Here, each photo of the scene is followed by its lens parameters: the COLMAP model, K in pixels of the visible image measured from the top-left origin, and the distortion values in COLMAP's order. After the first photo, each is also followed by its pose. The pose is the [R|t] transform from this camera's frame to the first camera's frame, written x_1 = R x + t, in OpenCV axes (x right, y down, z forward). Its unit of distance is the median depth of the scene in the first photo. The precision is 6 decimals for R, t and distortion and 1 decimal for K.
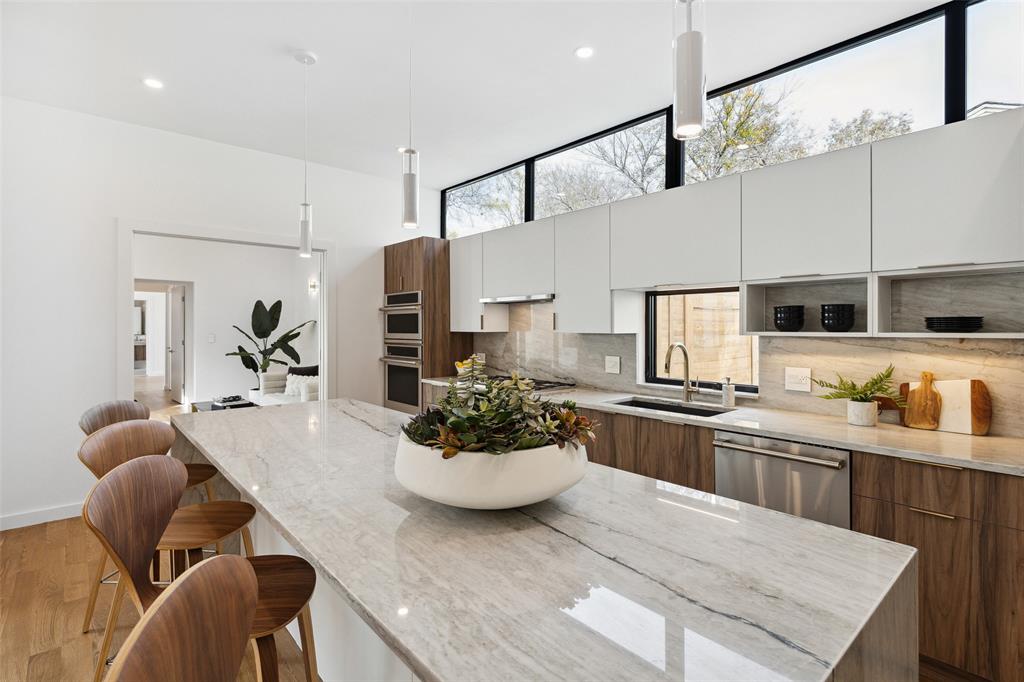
lens RADIAL K [[493.3, 0, 512.0], [0, 493.3, 341.0], [0, 0, 1]] dist [-0.000658, -0.000047]
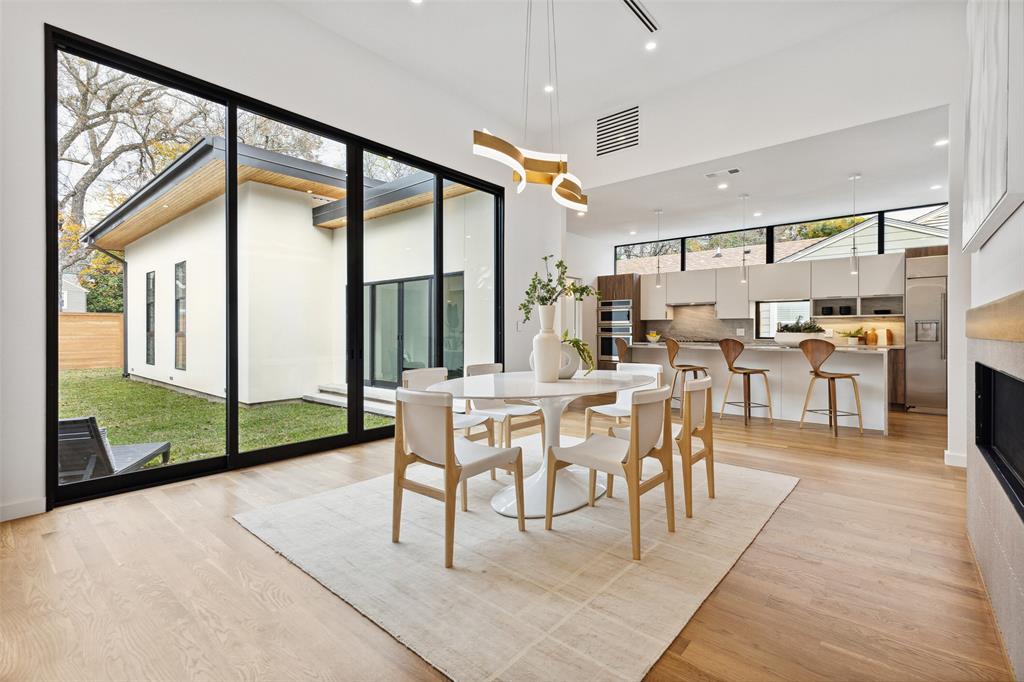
lens RADIAL K [[468.1, 0, 507.2], [0, 468.1, 331.6], [0, 0, 1]] dist [0.002134, 0.000056]
pose [[0.988788, -0.001123, 0.149322, -1.585007], [0.005099, 0.999643, -0.026245, 0.127058], [-0.149239, 0.026712, 0.988440, -1.333536]]
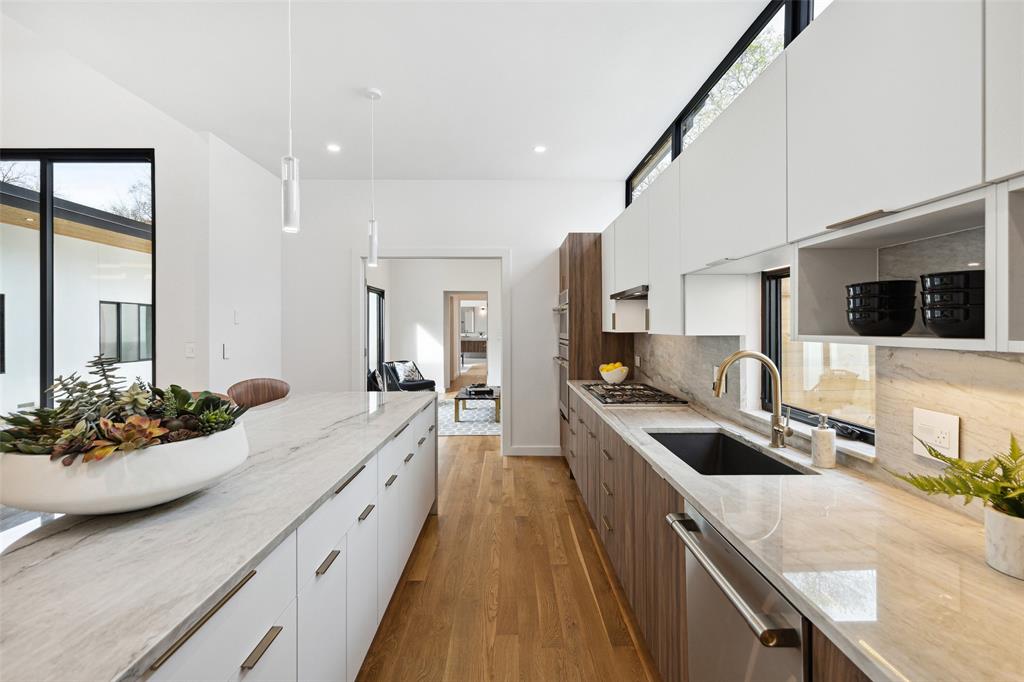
lens RADIAL K [[468.1, 0, 507.2], [0, 468.1, 331.6], [0, 0, 1]] dist [0.002134, 0.000056]
pose [[0.757782, 0.006731, -0.652474, 0.543665], [-0.019267, 0.999742, -0.012063, -0.009249], [0.652224, 0.021712, 0.757715, 0.374919]]
